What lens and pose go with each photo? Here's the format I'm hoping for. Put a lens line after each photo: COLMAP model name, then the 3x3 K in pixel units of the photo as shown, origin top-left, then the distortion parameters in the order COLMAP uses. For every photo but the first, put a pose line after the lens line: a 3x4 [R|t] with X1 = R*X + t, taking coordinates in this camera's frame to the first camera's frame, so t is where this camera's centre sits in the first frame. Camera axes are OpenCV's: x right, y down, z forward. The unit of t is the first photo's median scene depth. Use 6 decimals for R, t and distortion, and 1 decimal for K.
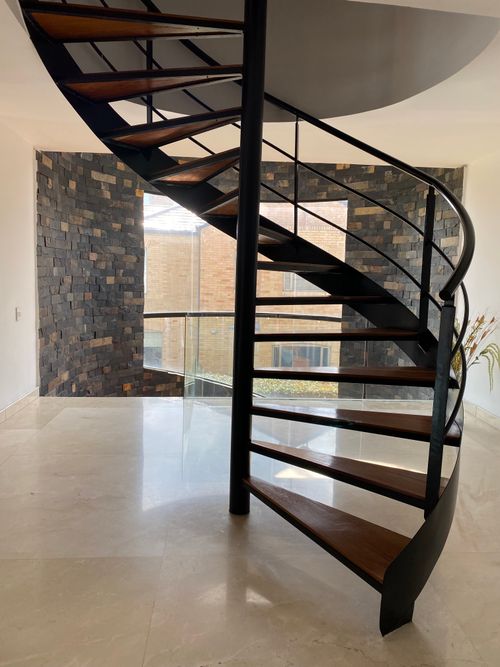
lens RADIAL K [[503.3, 0, 250.0], [0, 503.3, 333.5], [0, 0, 1]] dist [0.001048, -0.000361]
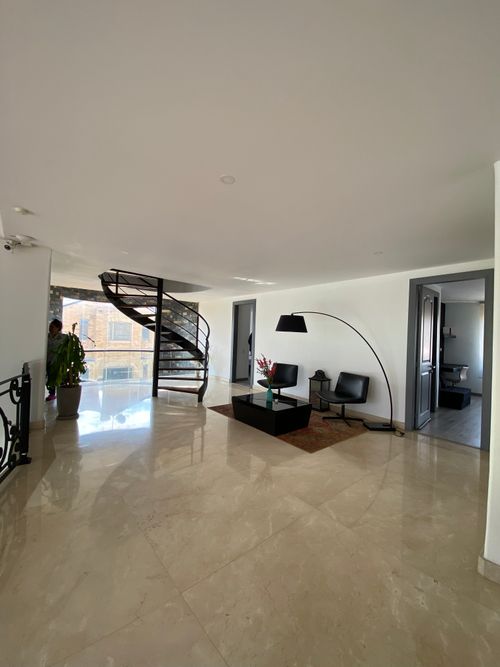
lens RADIAL K [[272.0, 0, 250.0], [0, 272.0, 333.5], [0, 0, 1]] dist [-0.000377, -0.013211]
pose [[0.809963, -0.001415, 0.586479, -0.689807], [0.050089, 0.996510, -0.066771, 0.009083], [-0.584338, 0.083458, 0.807208, -1.244870]]
